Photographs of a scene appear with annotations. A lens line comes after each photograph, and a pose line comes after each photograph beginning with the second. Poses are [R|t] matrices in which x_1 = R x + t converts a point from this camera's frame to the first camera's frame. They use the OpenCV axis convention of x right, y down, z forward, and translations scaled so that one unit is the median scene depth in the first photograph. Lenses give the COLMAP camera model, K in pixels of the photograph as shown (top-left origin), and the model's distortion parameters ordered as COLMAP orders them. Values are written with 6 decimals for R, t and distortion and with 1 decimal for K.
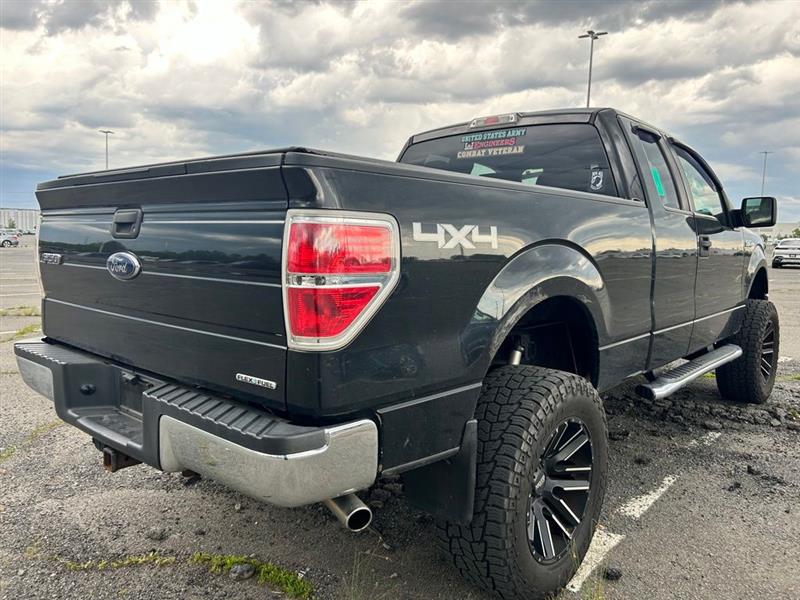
lens RADIAL K [[607.4, 0, 396.1], [0, 607.4, 299.3], [0, 0, 1]] dist [0.053864, -0.063478]
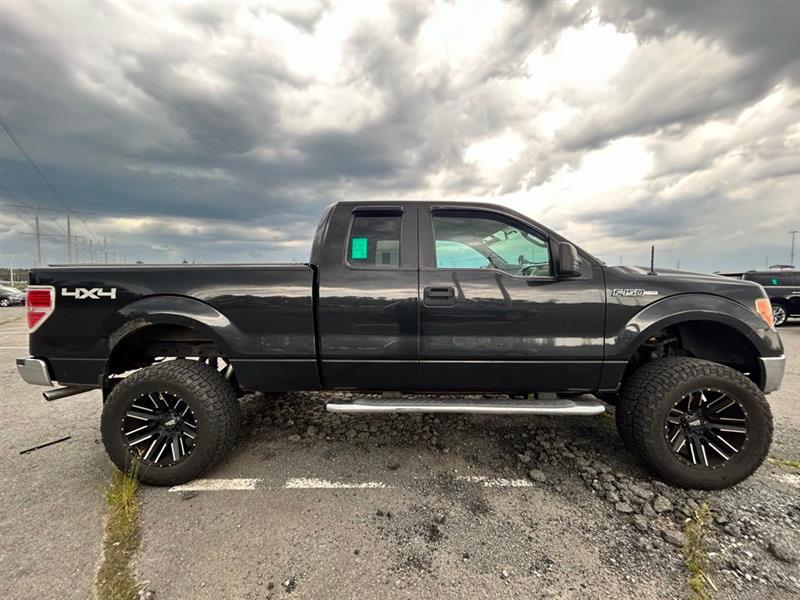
lens RADIAL K [[317.3, 0, 400.0], [0, 317.3, 300.0], [0, 0, 1]] dist [0.002248, 0.000120]
pose [[0.633112, 0.017409, -0.773865, 1.778985], [-0.064589, 0.997449, -0.030402, -0.114742], [0.771361, 0.069230, 0.632621, 1.121970]]
